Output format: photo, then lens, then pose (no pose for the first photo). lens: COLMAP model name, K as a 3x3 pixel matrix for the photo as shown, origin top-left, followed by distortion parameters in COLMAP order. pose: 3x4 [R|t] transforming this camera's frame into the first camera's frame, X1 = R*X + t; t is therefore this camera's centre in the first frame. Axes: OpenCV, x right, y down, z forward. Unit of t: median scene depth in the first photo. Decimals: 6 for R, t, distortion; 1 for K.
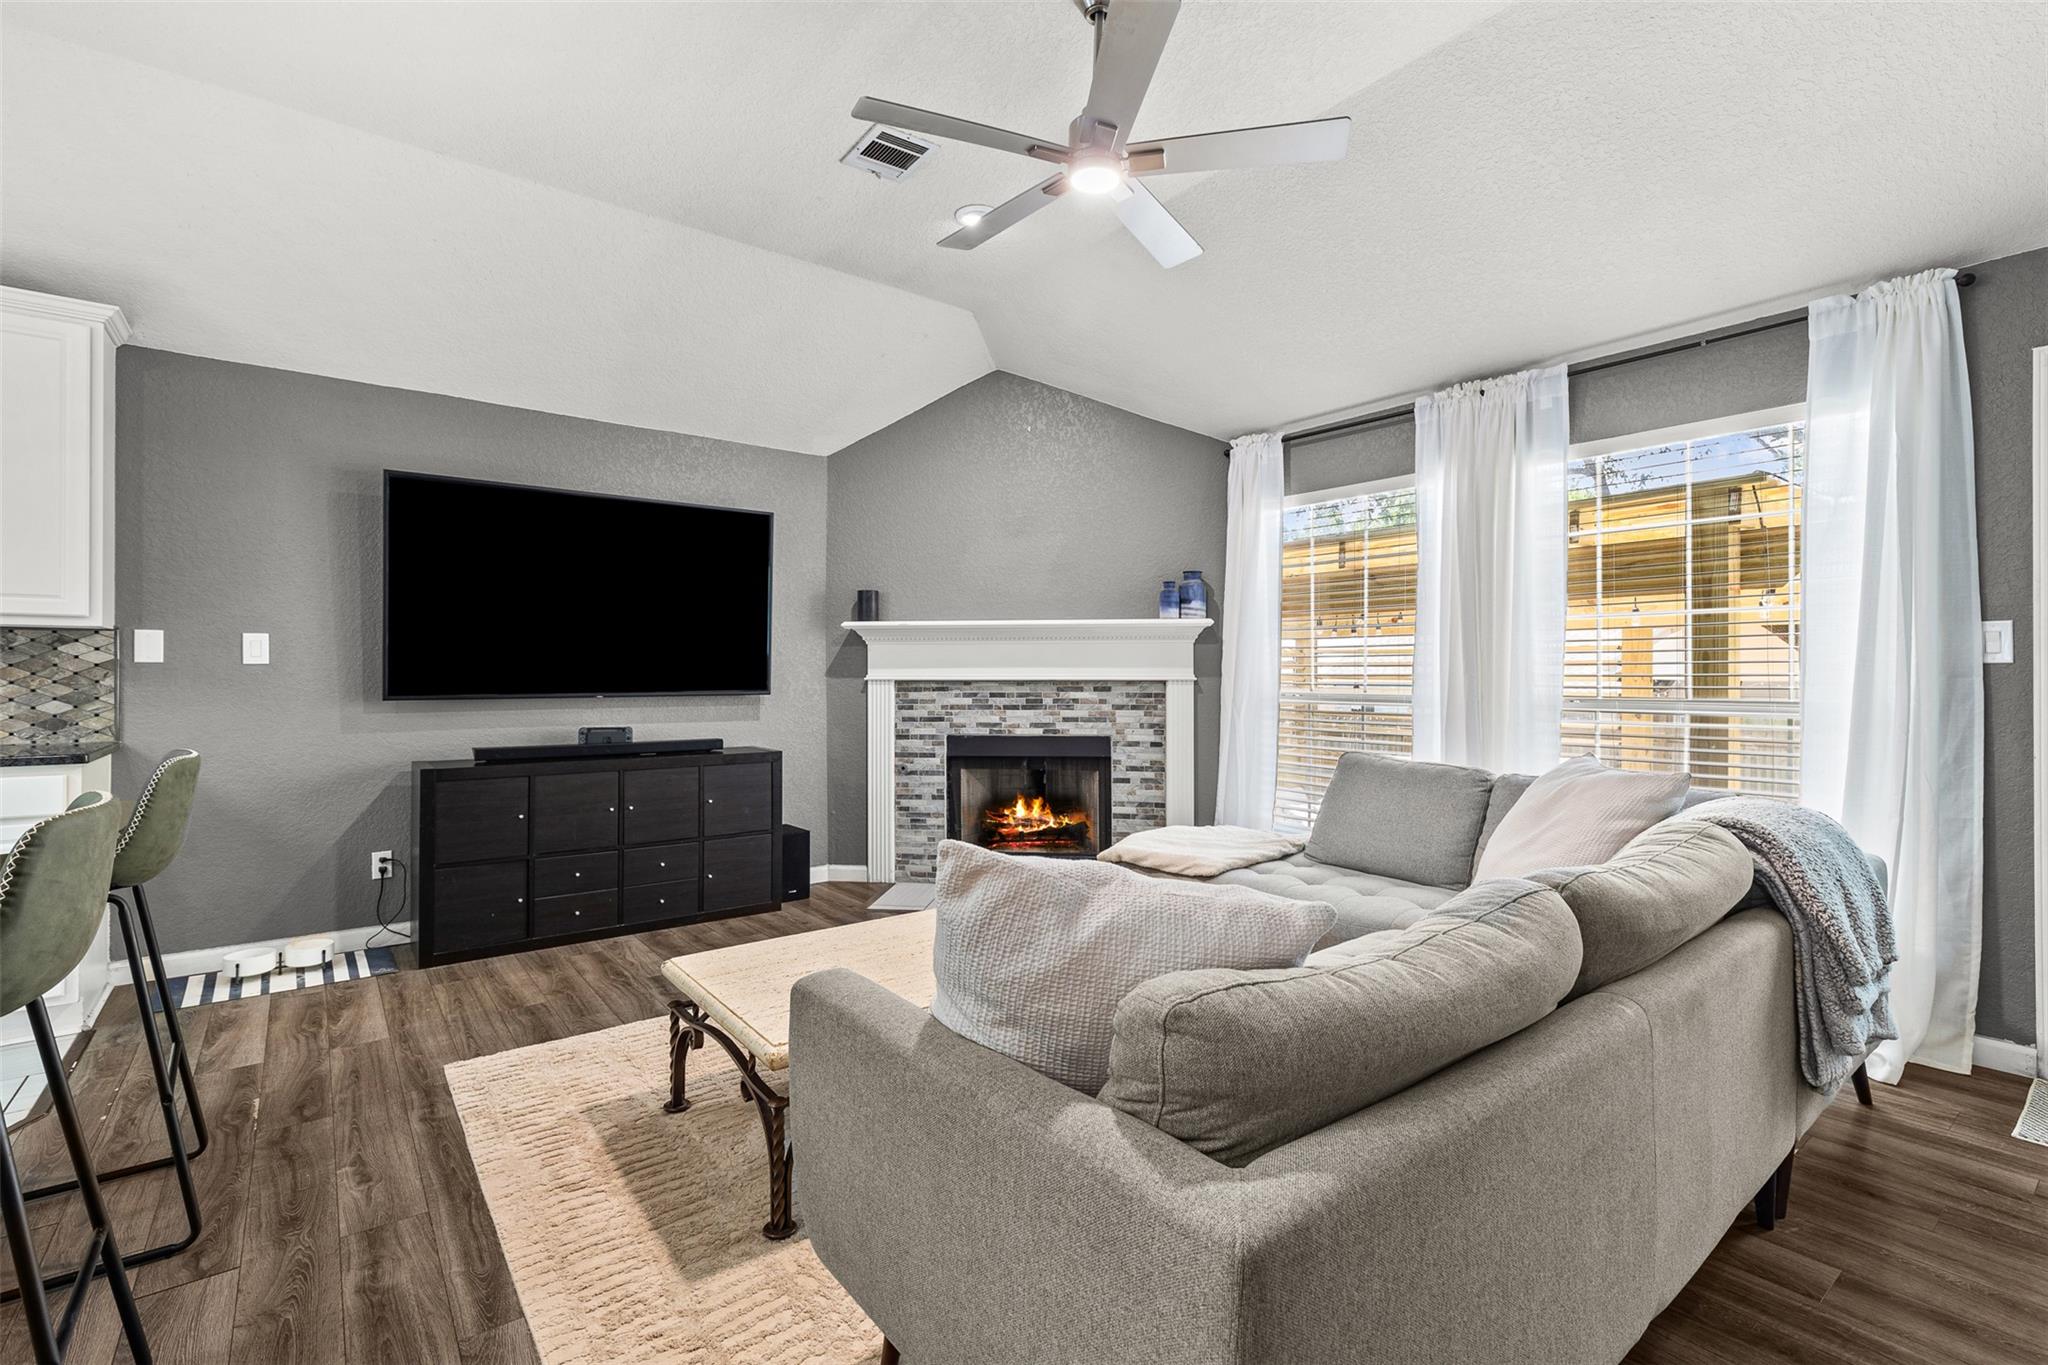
lens RADIAL K [[935.1, 0, 1027.6], [0, 935.1, 674.0], [0, 0, 1]] dist [0.002917, 0.000083]
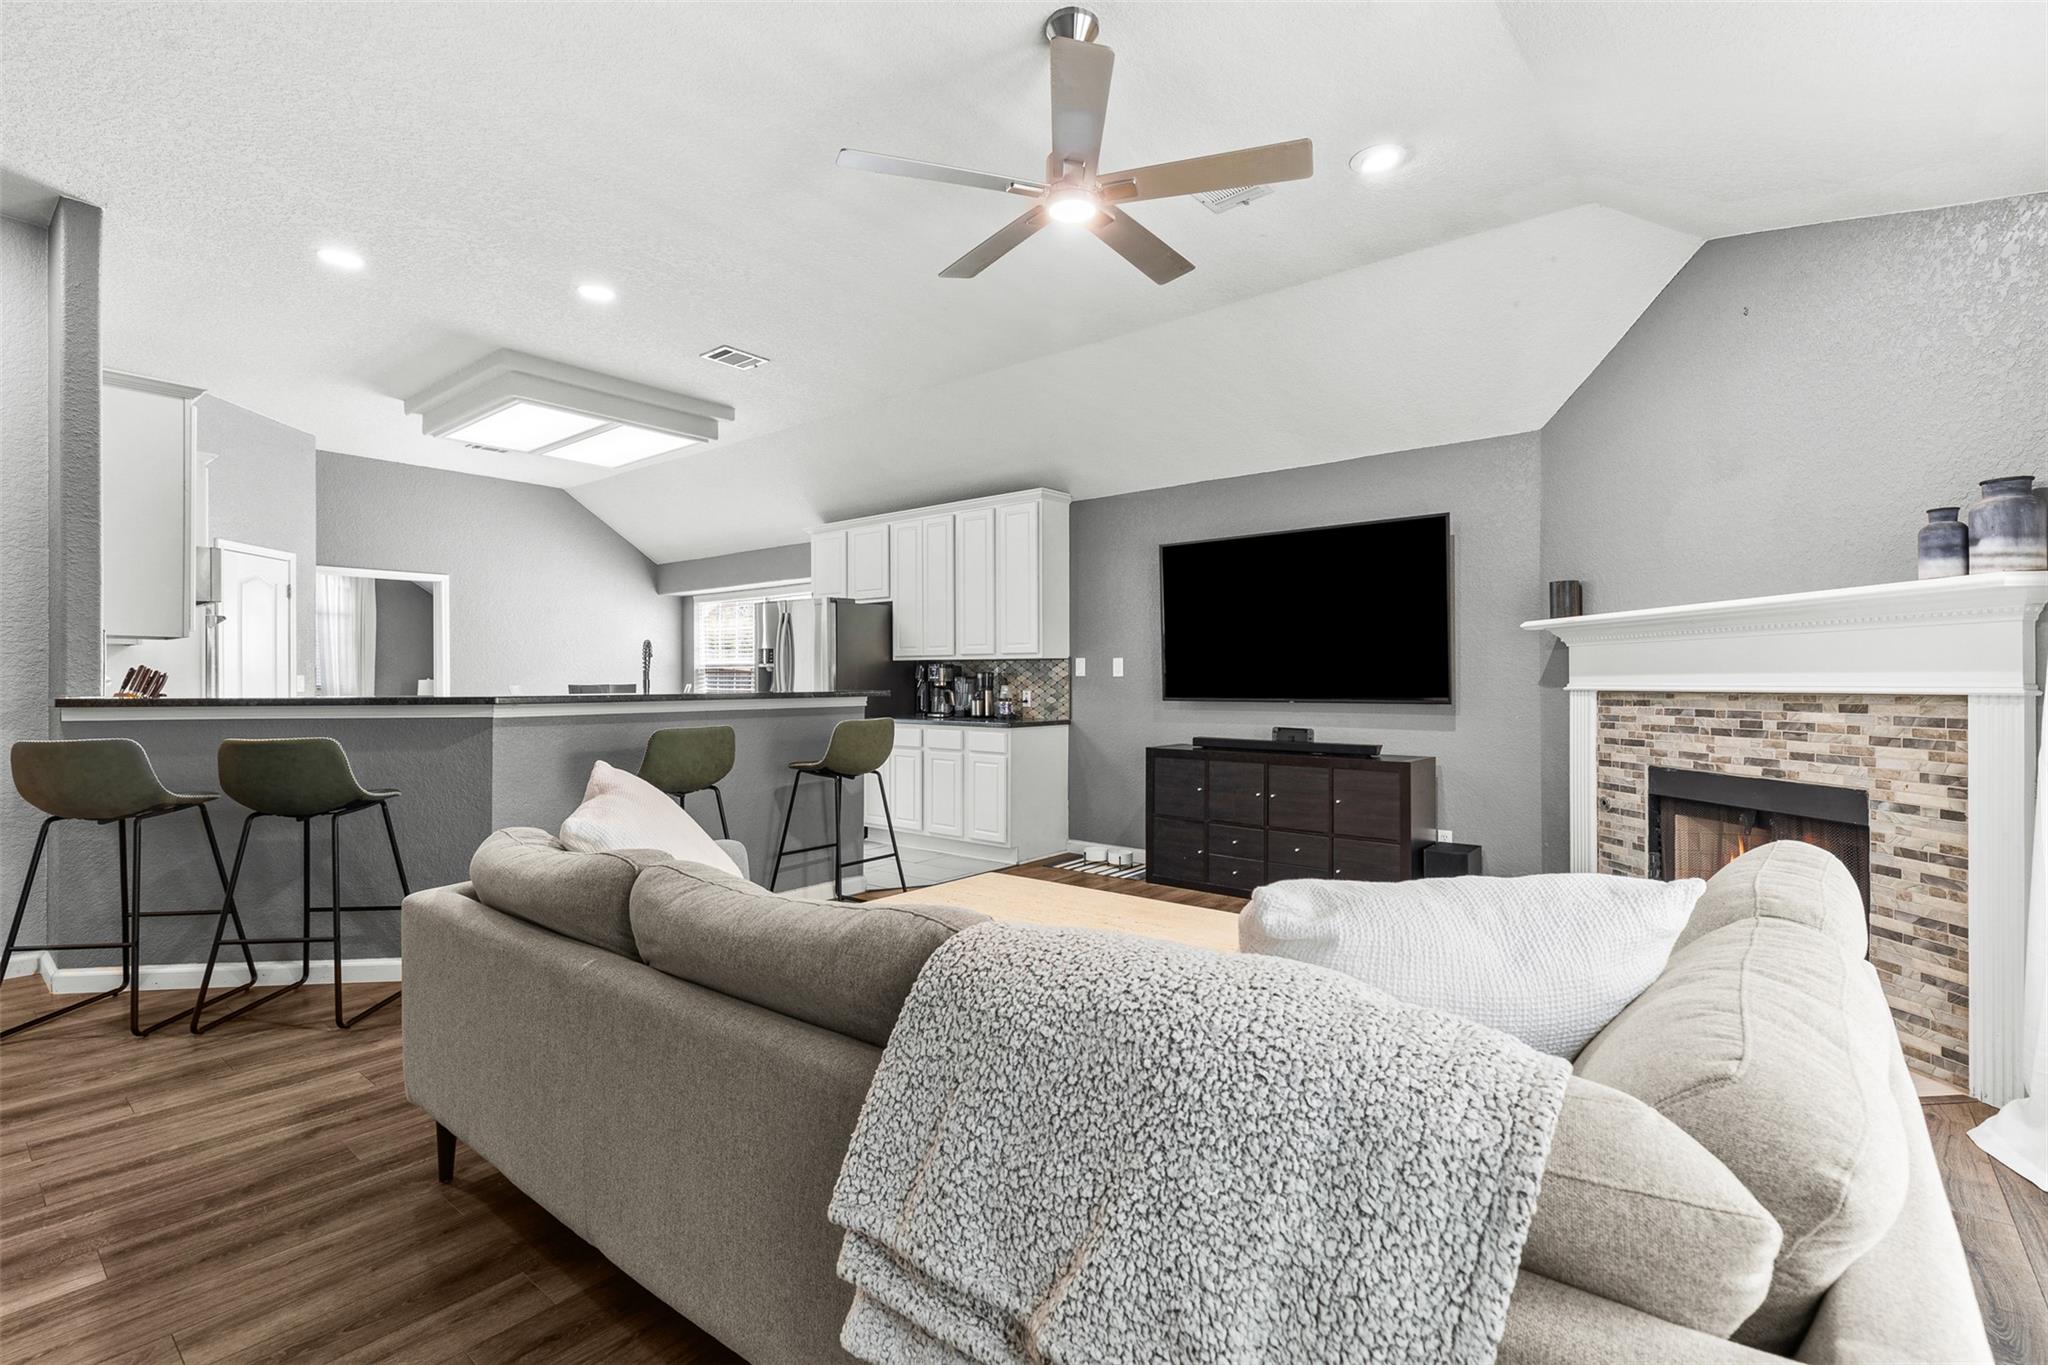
lens RADIAL K [[935.1, 0, 1024.4], [0, 935.1, 683.4], [0, 0, 1]] dist [0.002917, 0.000083]
pose [[0.205803, 0.000995, -0.978593, 0.548154], [0.000410, 0.999999, 0.001103, -0.000486], [0.978593, -0.000628, 0.205802, 0.371056]]
